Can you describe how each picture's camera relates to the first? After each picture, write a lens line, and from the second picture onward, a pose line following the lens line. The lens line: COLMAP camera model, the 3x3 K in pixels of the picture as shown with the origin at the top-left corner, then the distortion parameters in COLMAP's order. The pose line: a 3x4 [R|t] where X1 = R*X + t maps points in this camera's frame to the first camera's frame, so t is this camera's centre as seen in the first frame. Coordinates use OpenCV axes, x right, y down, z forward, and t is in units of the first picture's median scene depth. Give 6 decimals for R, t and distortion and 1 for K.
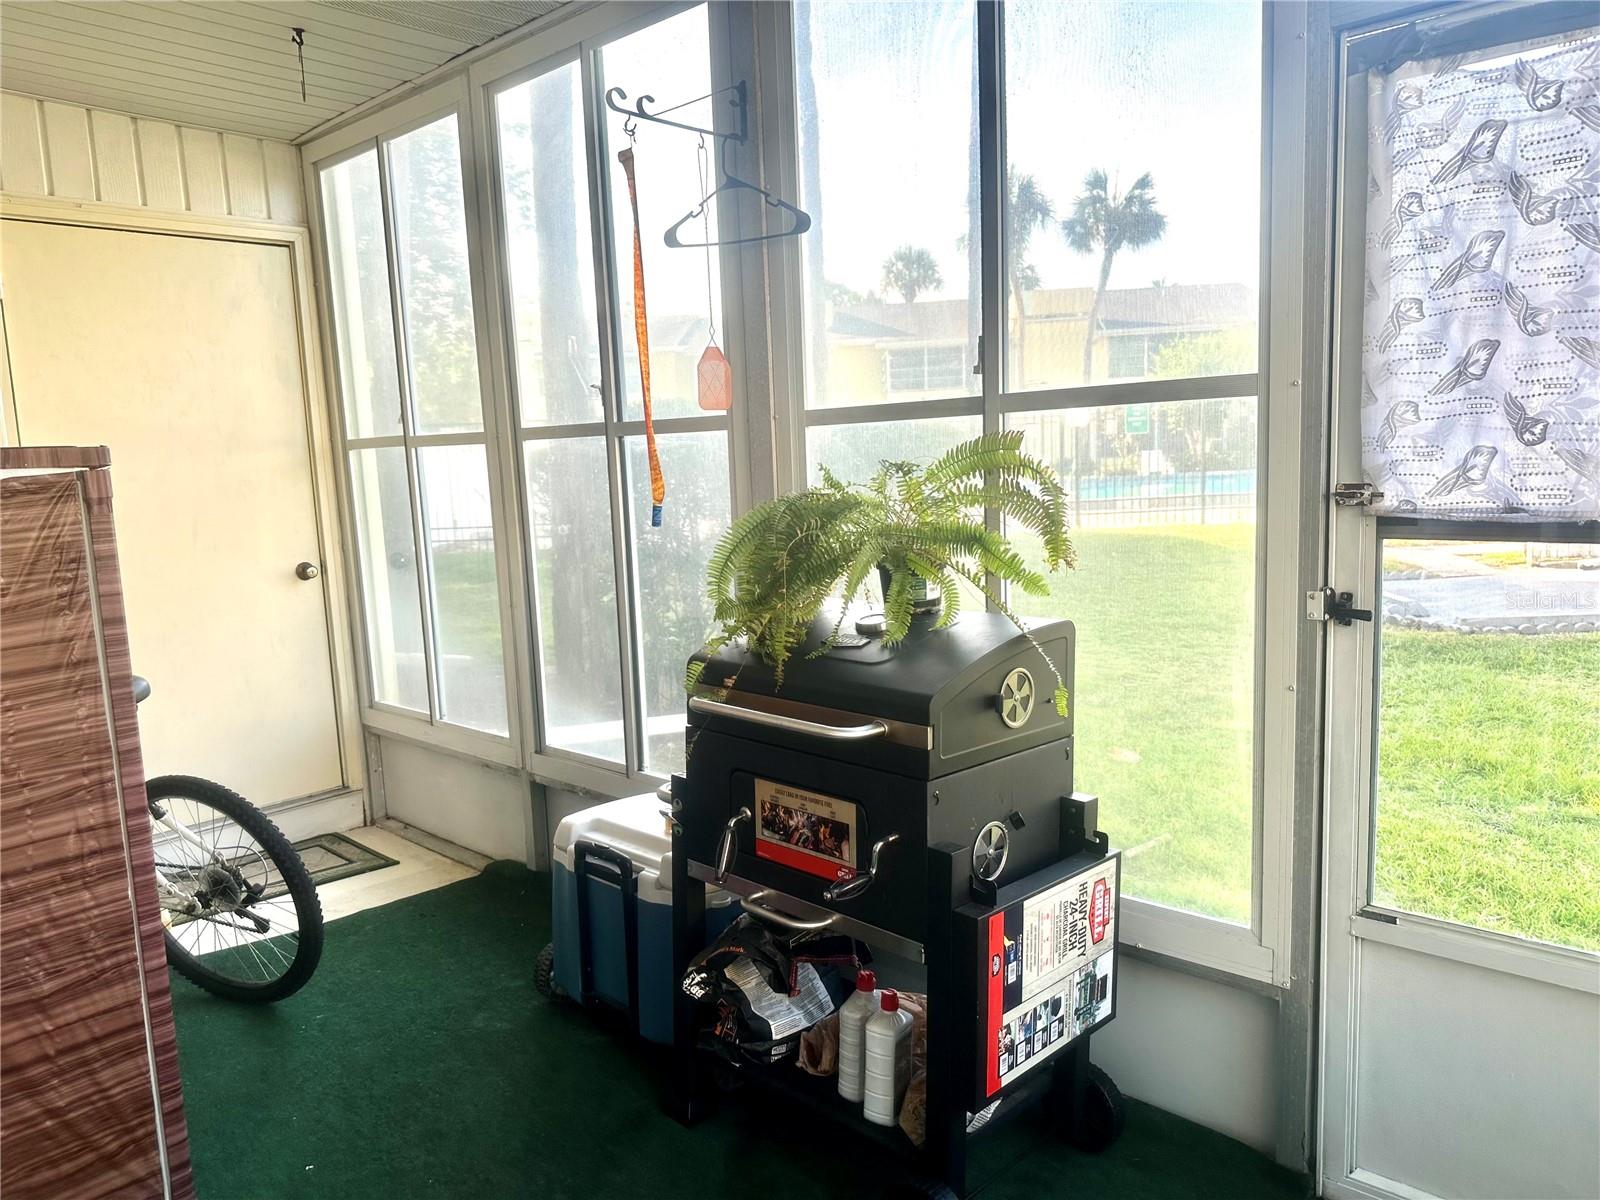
lens RADIAL K [[1124.3, 0, 791.5], [0, 1124.3, 593.4], [0, 0, 1]] dist [0.063636, -0.074075]
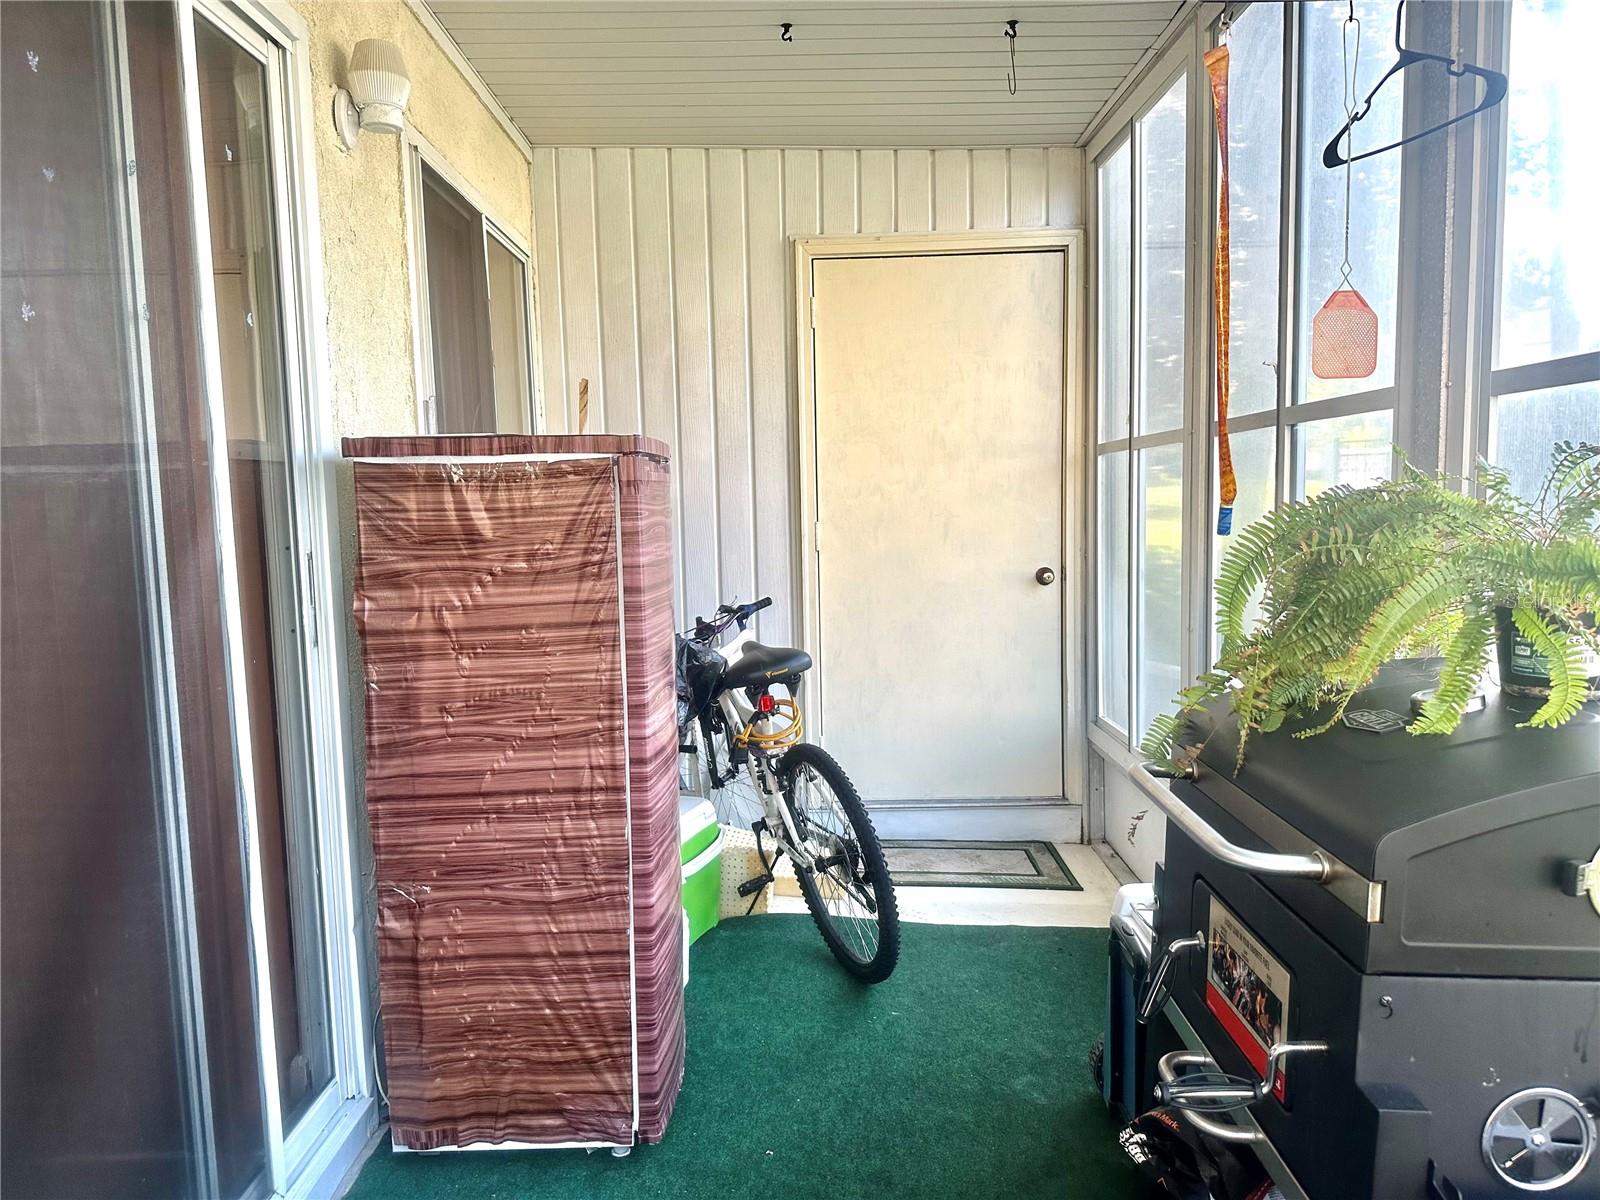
lens RADIAL K [[1124.3, 0, 797.2], [0, 1124.3, 590.5], [0, 0, 1]] dist [0.063636, -0.074075]
pose [[0.677882, 0.084580, -0.730289, 0.326739], [-0.098779, 0.994831, 0.023528, -0.016709], [0.728504, 0.056188, 0.682733, 0.355332]]
